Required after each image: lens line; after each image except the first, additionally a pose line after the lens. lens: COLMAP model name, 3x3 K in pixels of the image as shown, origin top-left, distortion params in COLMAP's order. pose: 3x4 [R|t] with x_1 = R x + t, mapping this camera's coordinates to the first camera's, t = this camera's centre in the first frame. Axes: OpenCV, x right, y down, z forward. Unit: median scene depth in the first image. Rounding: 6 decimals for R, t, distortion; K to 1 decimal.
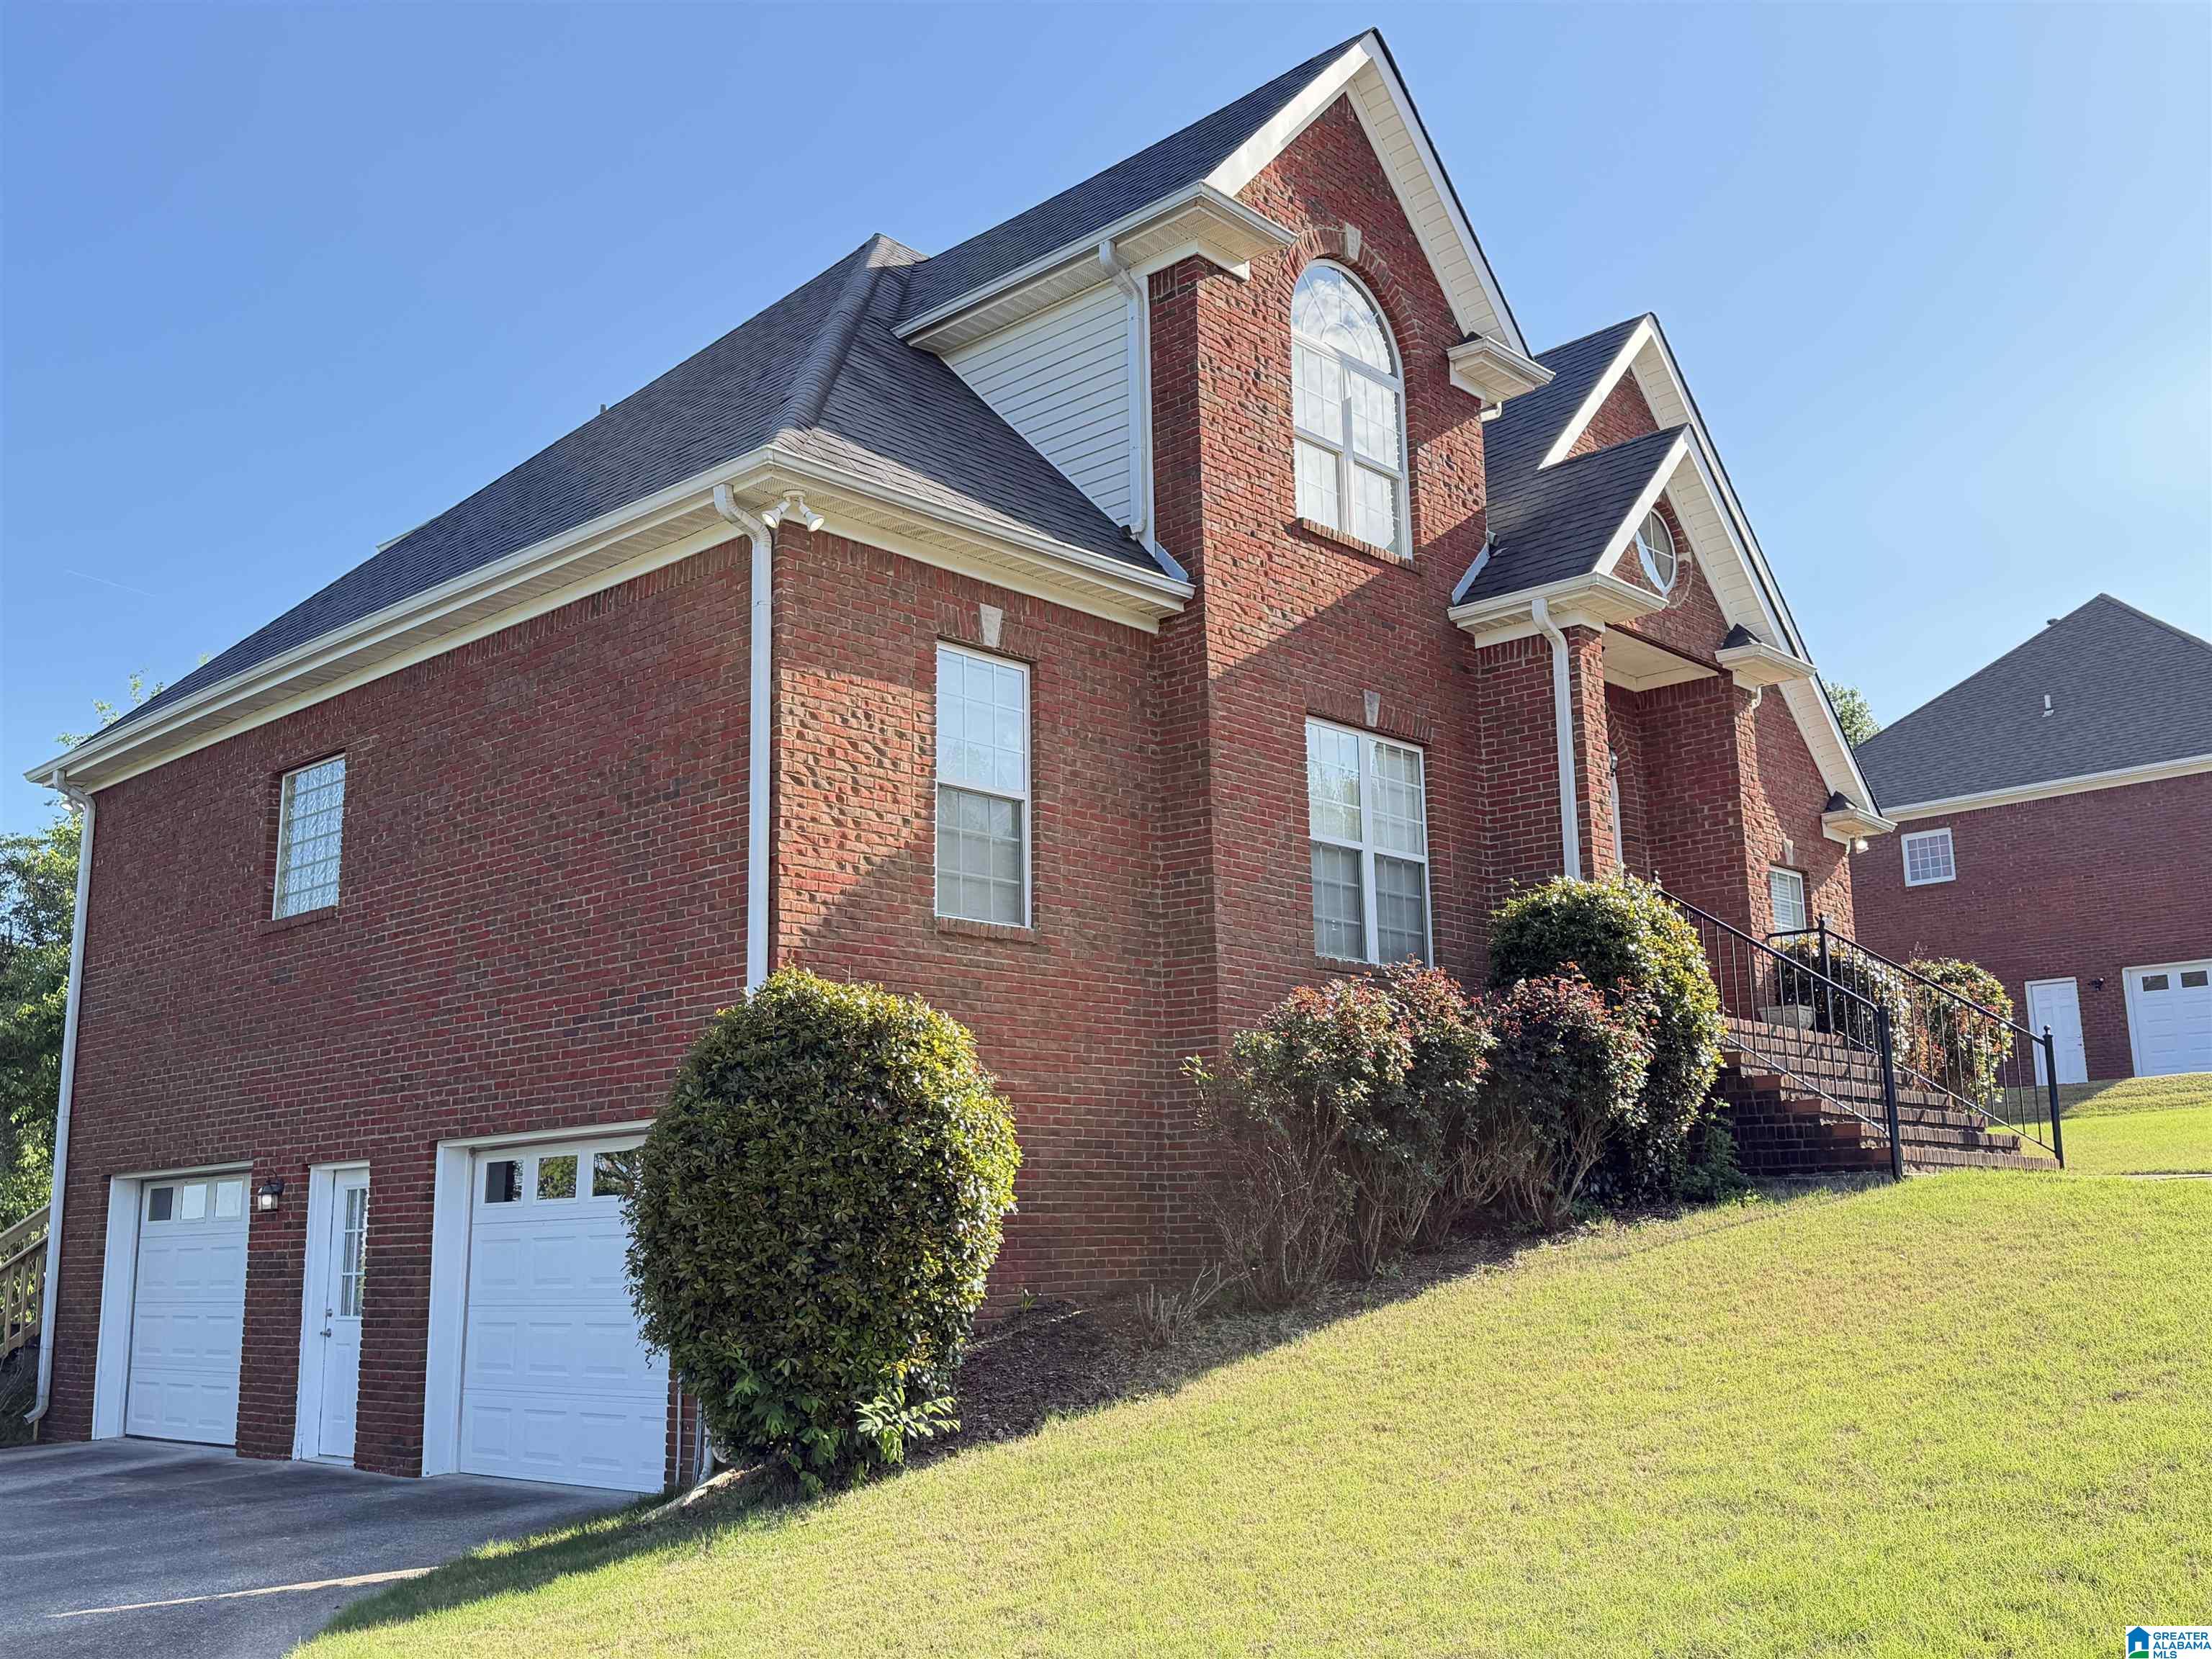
lens RADIAL K [[2095.1, 0, 1104.8], [0, 2095.1, 834.5], [0, 0, 1]] dist [0.050661, 0.000000]
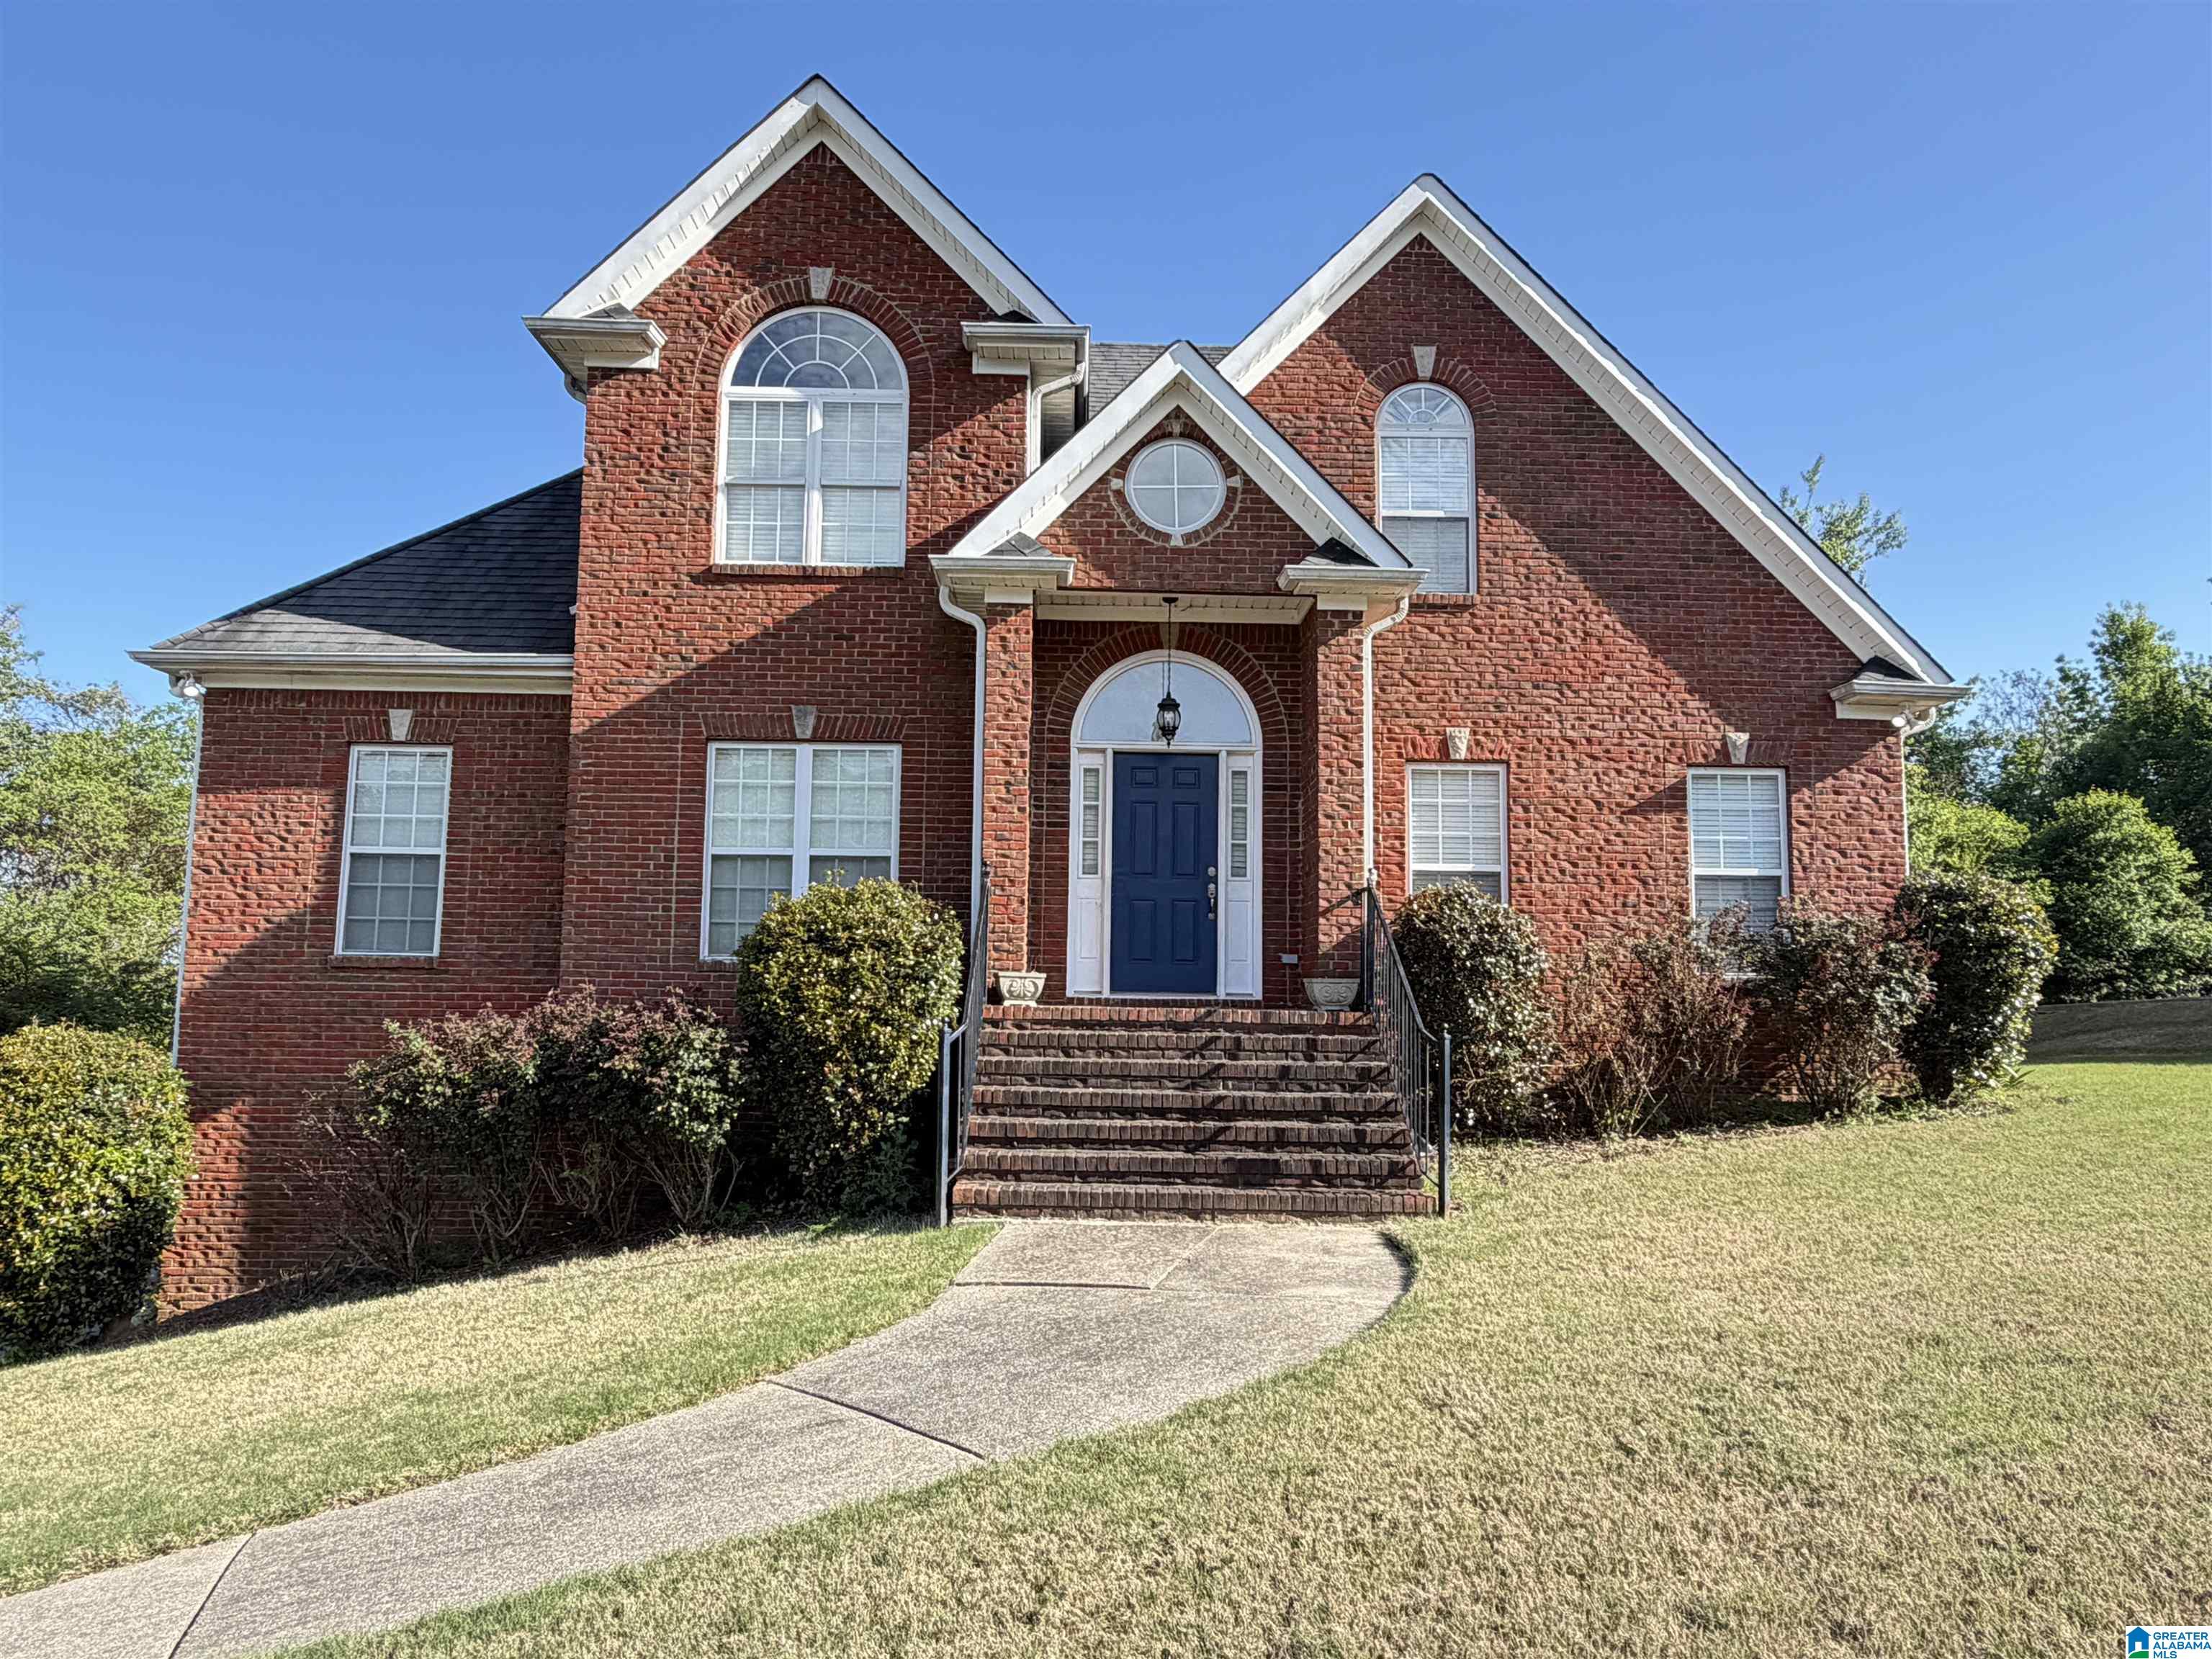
lens RADIAL K [[1492.5, 0, 1105.7], [0, 1492.5, 827.0], [0, 0, 1]] dist [-0.013756, -0.000268]
pose [[0.696578, -0.052103, -0.715587, 0.912376], [0.117428, 0.992190, 0.042066, -0.023549], [0.707806, -0.113333, 0.697256, 0.657958]]
